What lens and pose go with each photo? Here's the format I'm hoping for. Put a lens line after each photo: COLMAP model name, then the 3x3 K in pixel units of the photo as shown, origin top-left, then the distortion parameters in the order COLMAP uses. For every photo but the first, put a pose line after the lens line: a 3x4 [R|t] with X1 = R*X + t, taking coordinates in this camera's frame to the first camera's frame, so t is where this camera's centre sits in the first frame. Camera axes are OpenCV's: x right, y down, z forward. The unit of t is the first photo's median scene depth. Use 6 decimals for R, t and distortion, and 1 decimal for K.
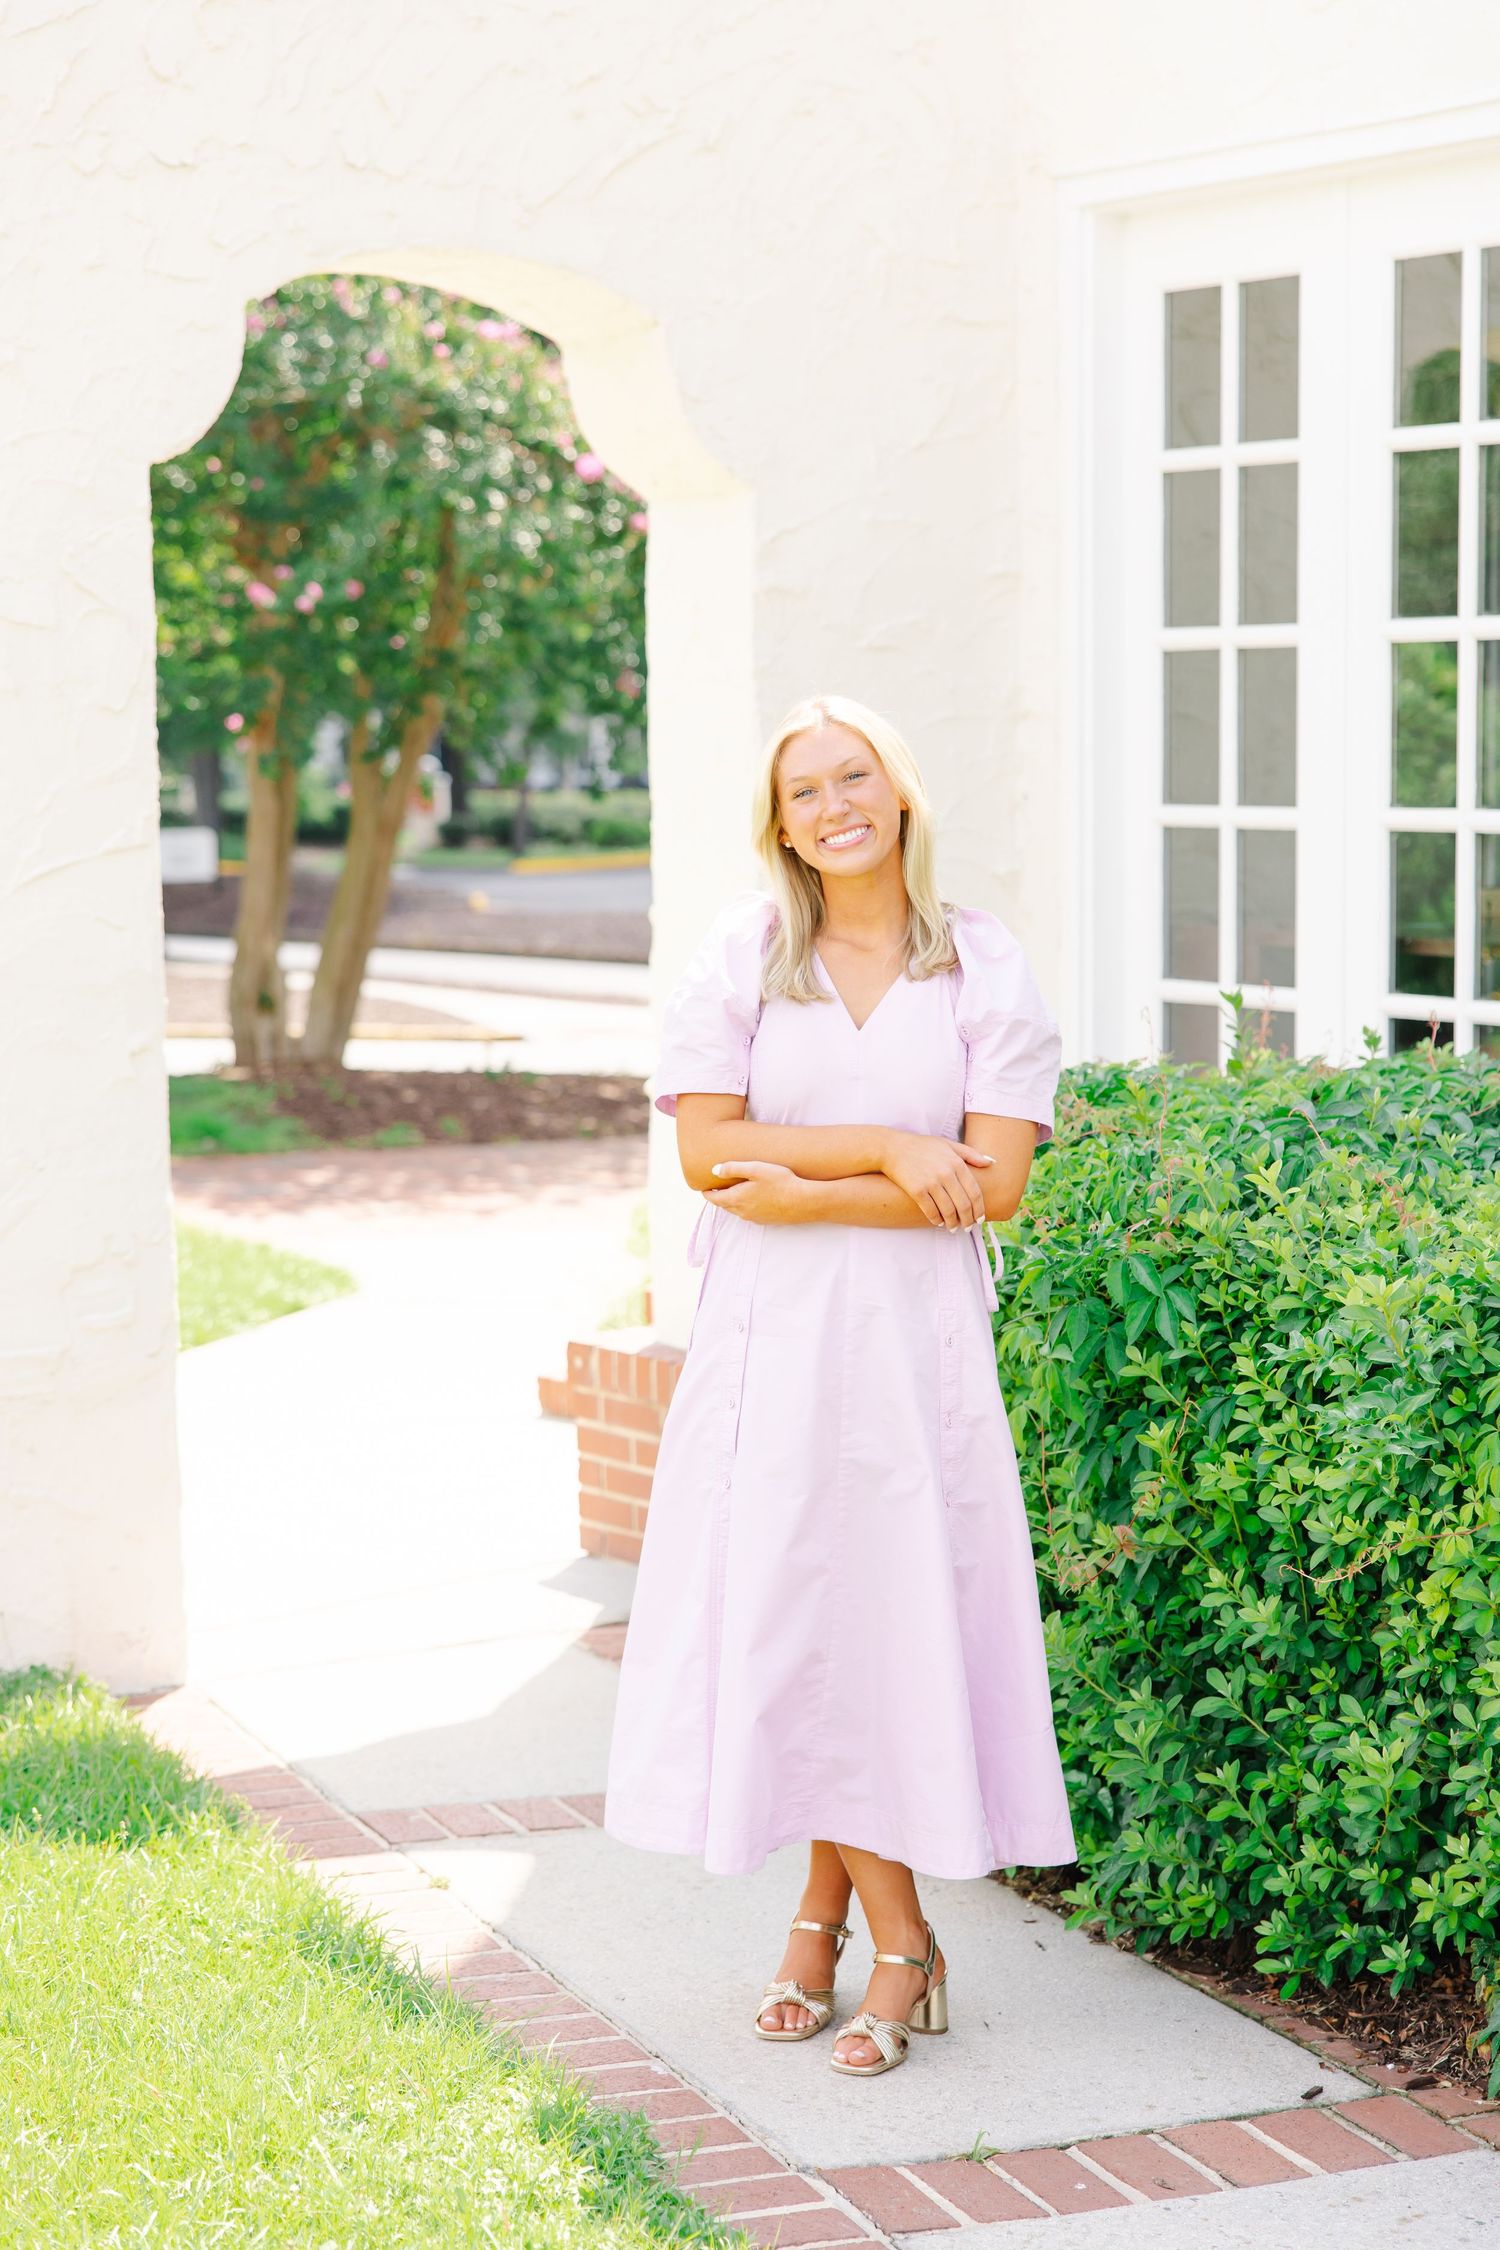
lens RADIAL K [[3911.9, 0, 704.4], [0, 3911.9, 1113.6], [0, 0, 1]] dist [-0.024548, 0.275523]
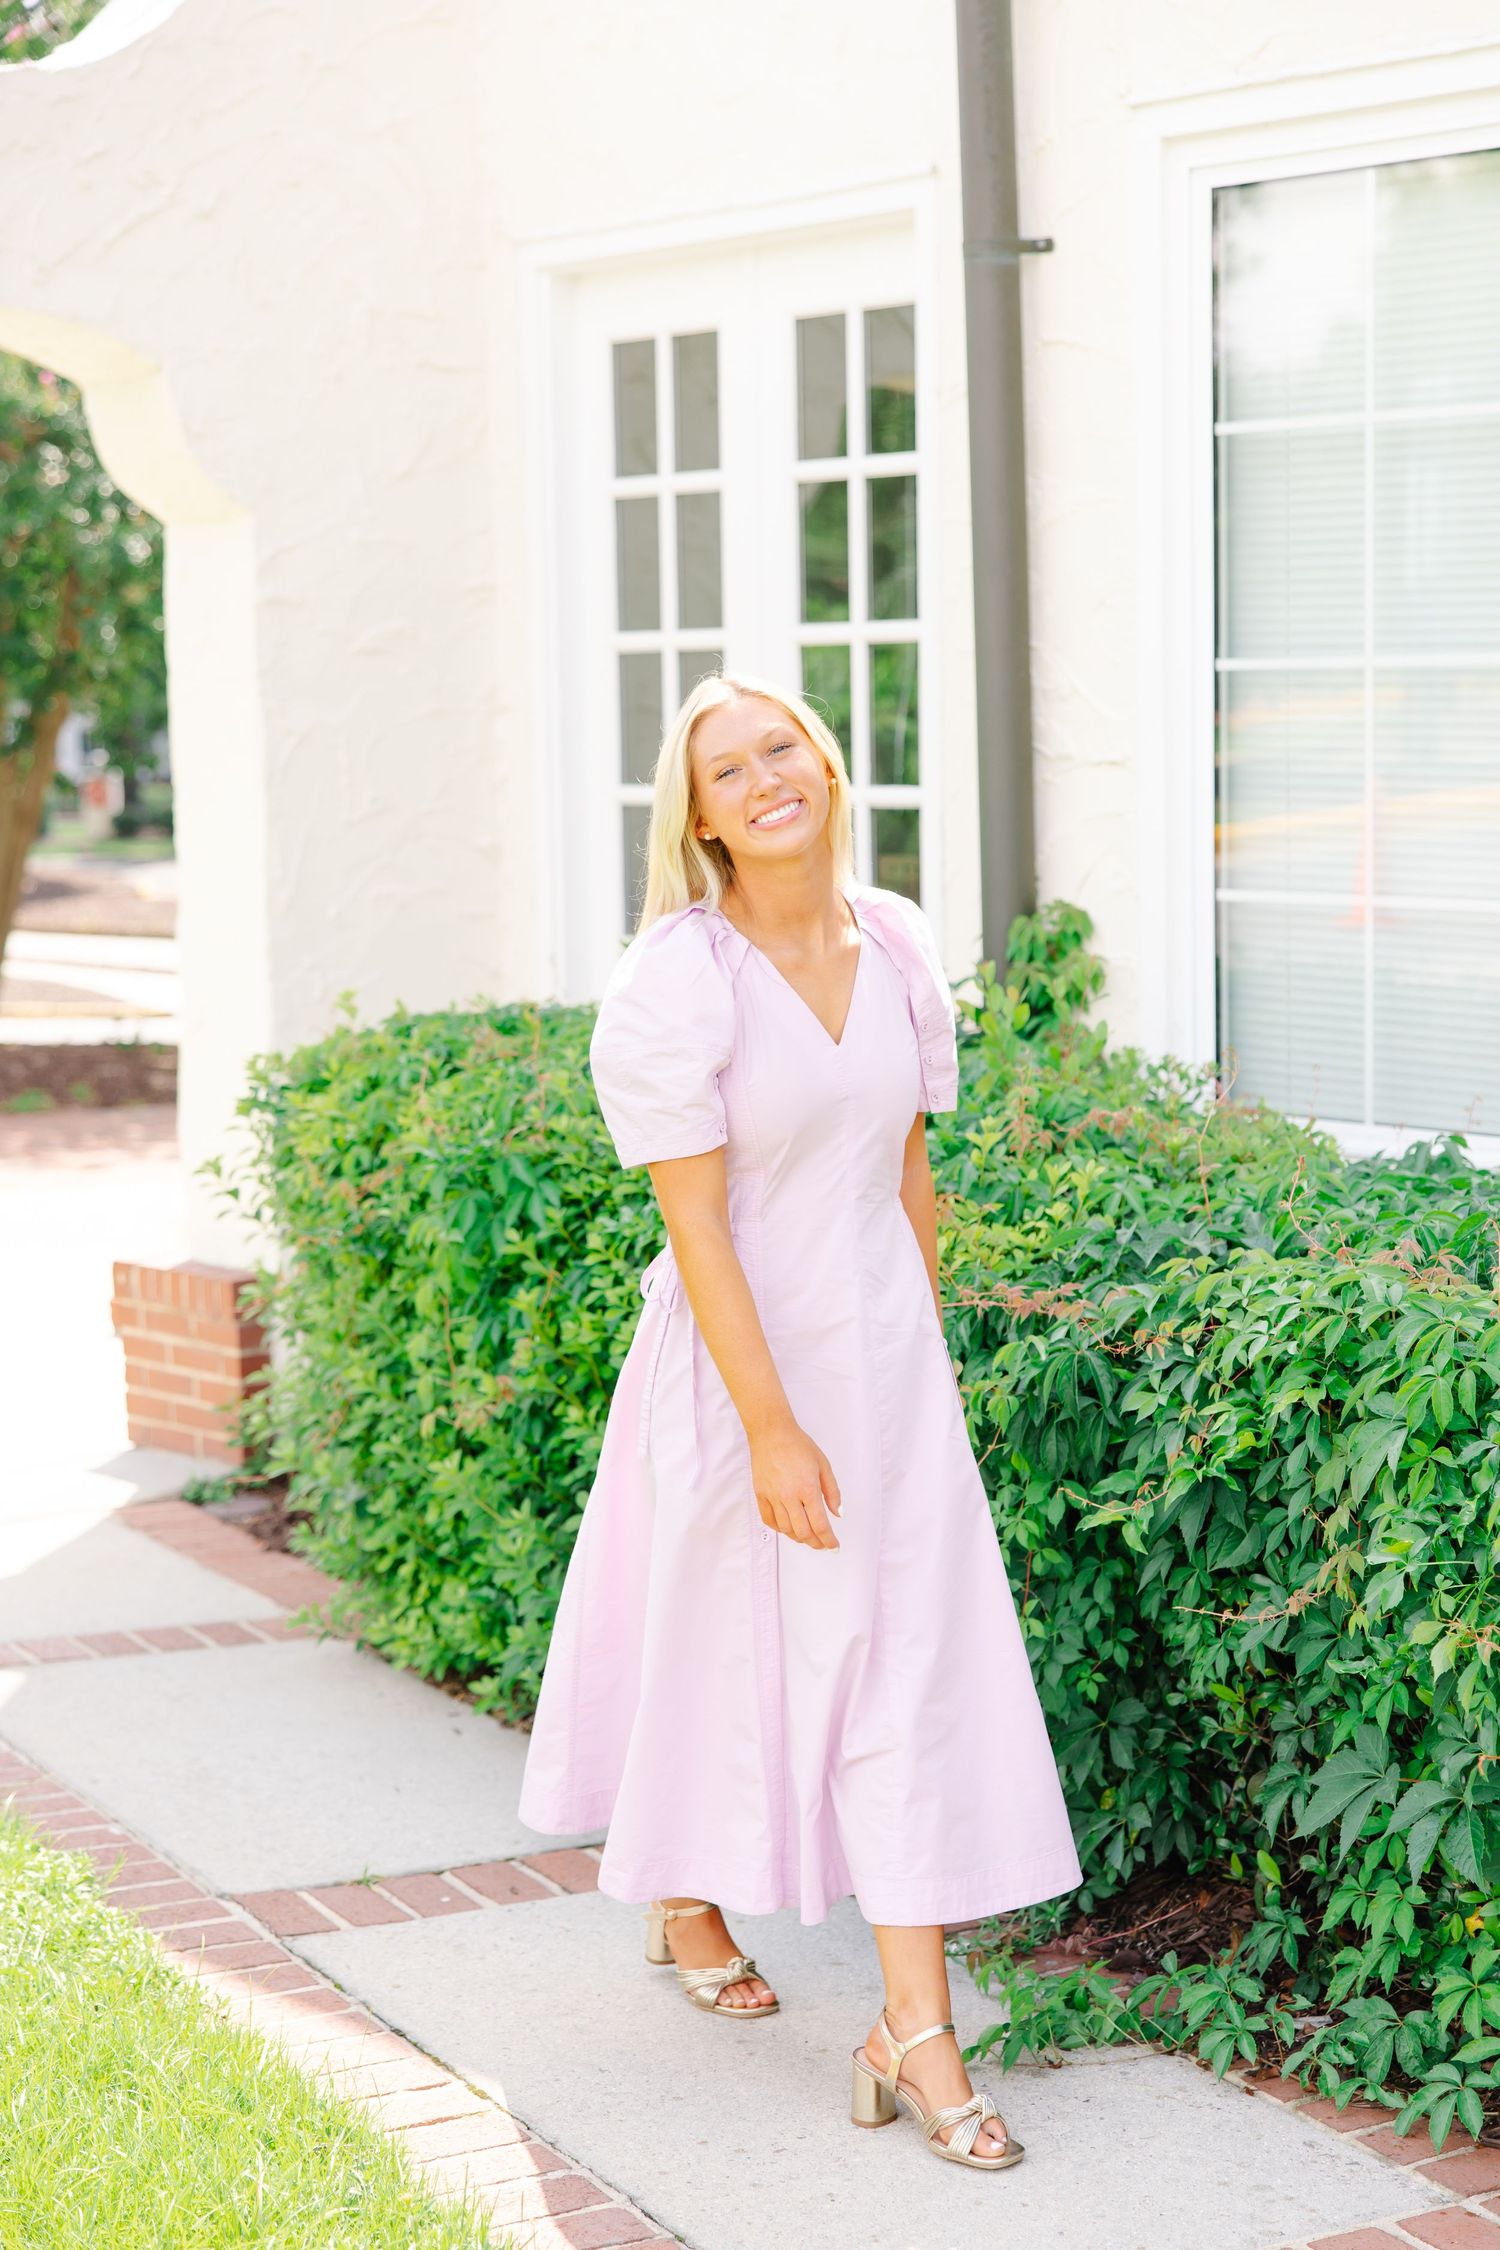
lens RADIAL K [[3631.8, 0, 750.0], [0, 3631.8, 1125.0], [0, 0, 1]] dist [-0.008253, 0.115162]
pose [[0.993833, -0.018029, 0.109409, 0.038809], [0.016669, 0.999772, 0.013332, 0.008642], [-0.109625, -0.011426, 0.993907, -0.082118]]
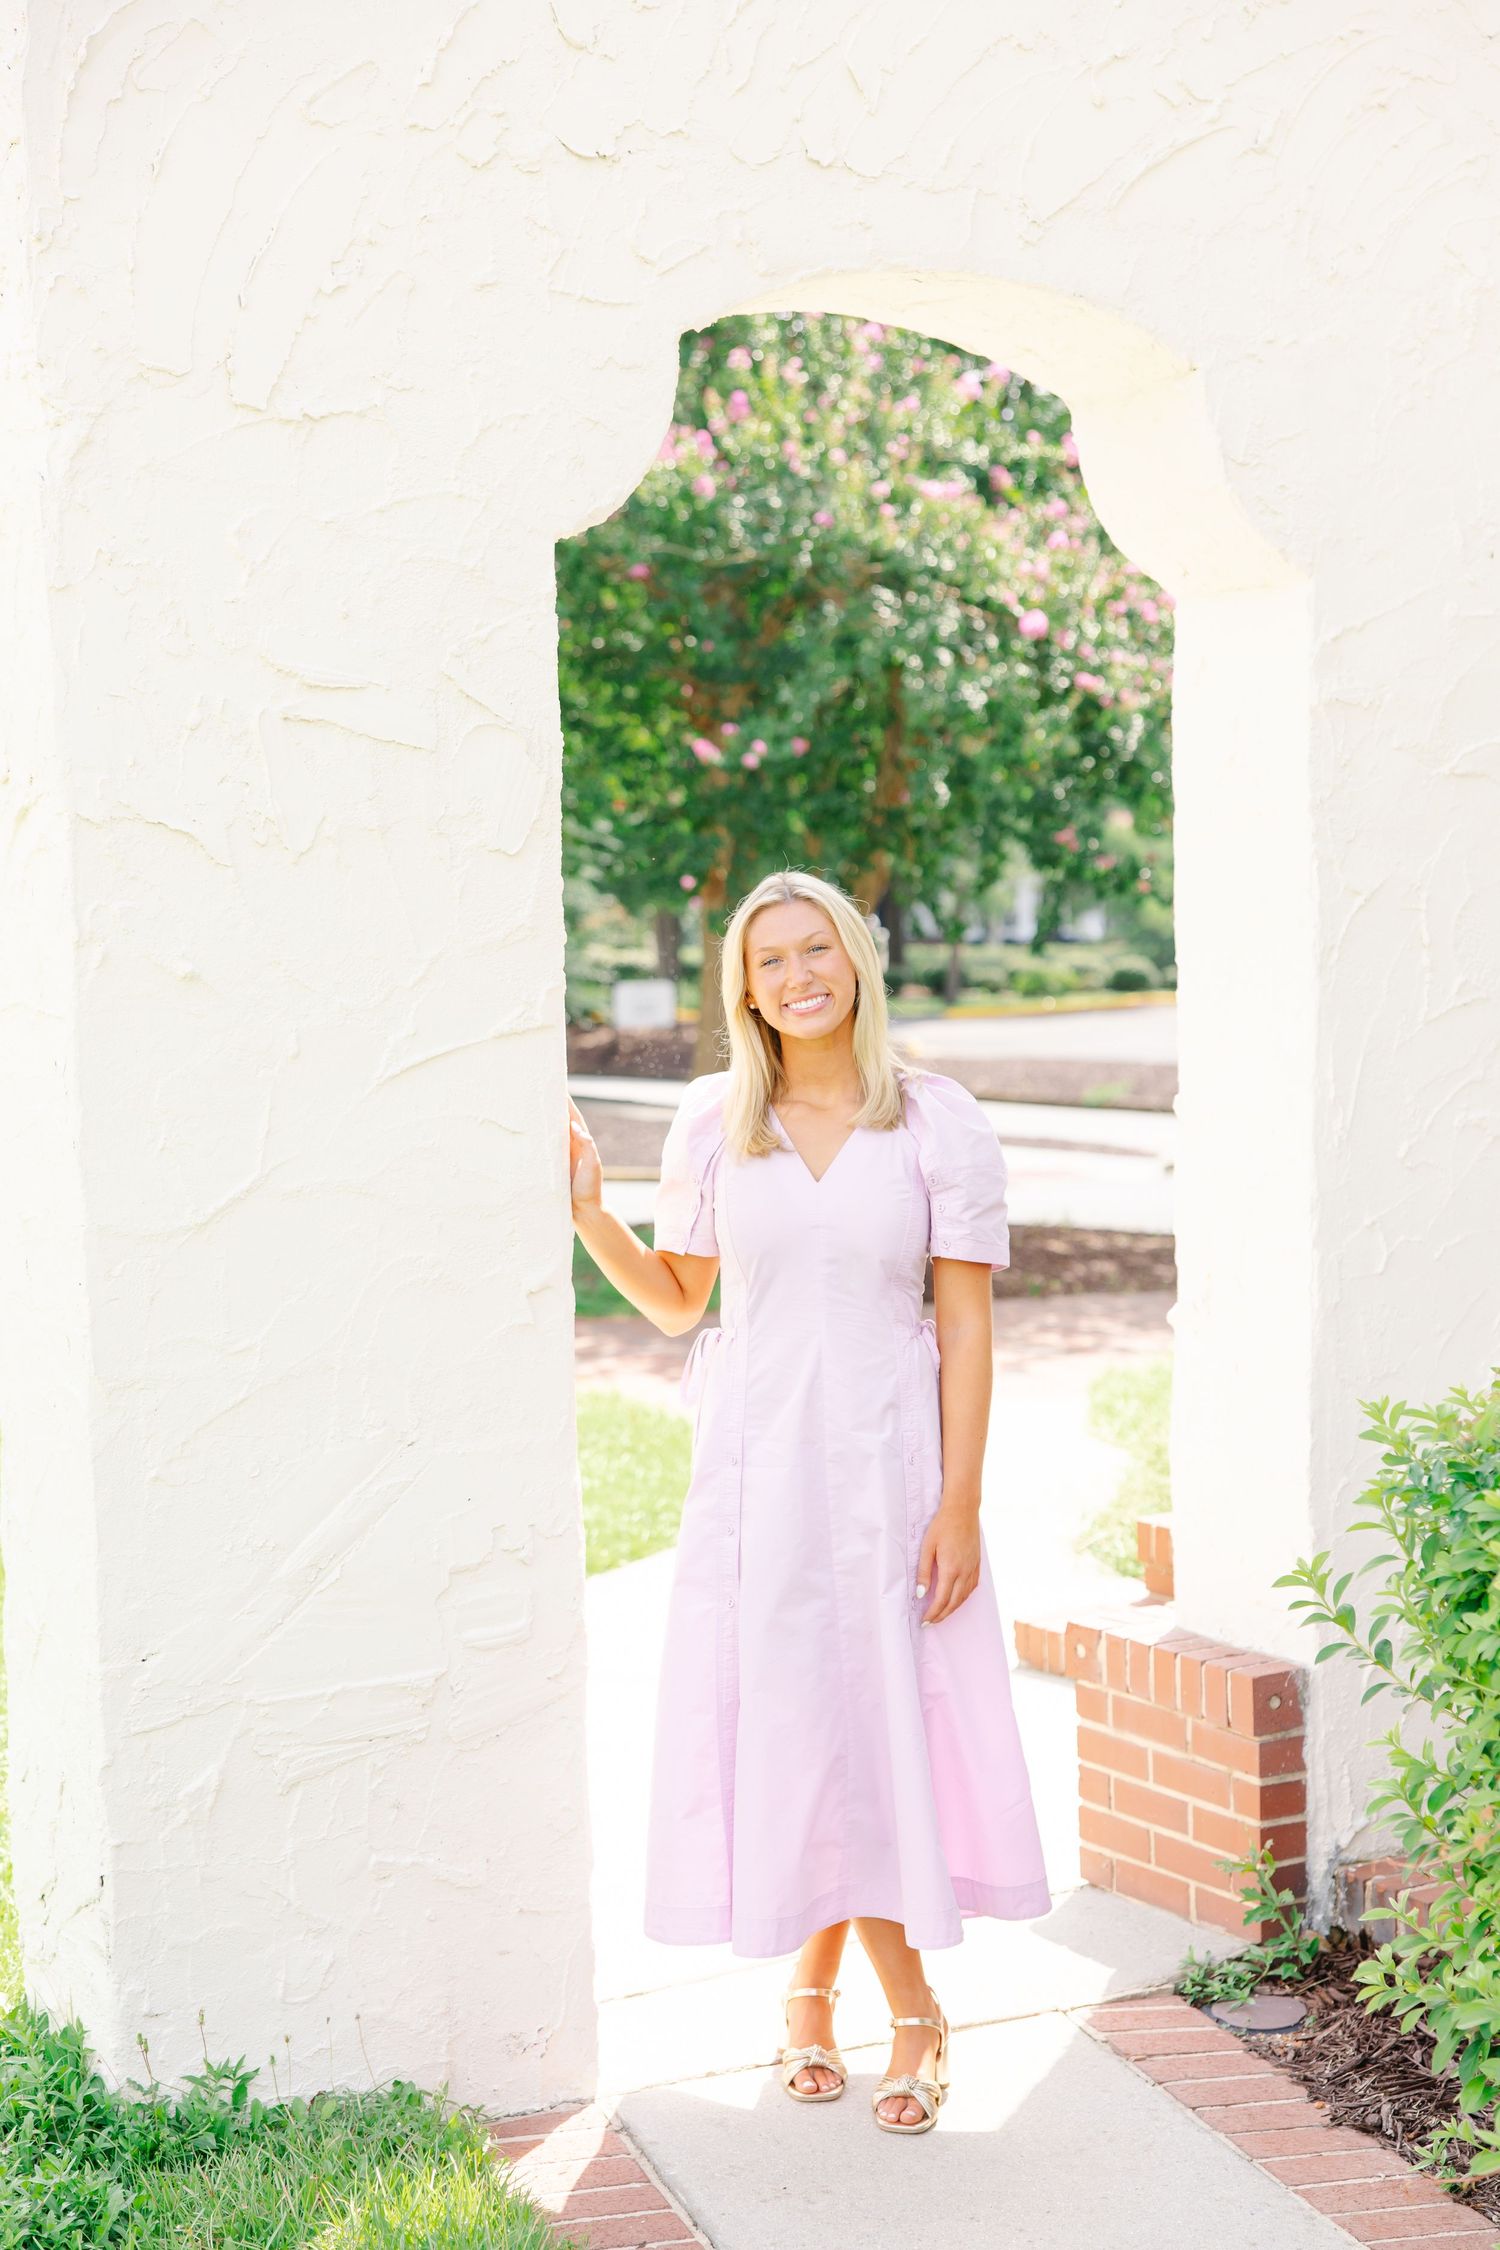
lens RADIAL K [[3631.1, 0, 750.0], [0, 3631.1, 1125.0], [0, 0, 1]] dist [0.036905, 0.024167]
pose [[0.994755, 0.002001, -0.102271, -0.026122], [-0.005318, 0.999468, -0.032169, -0.023554], [0.102153, 0.032544, 0.994236, 0.258365]]
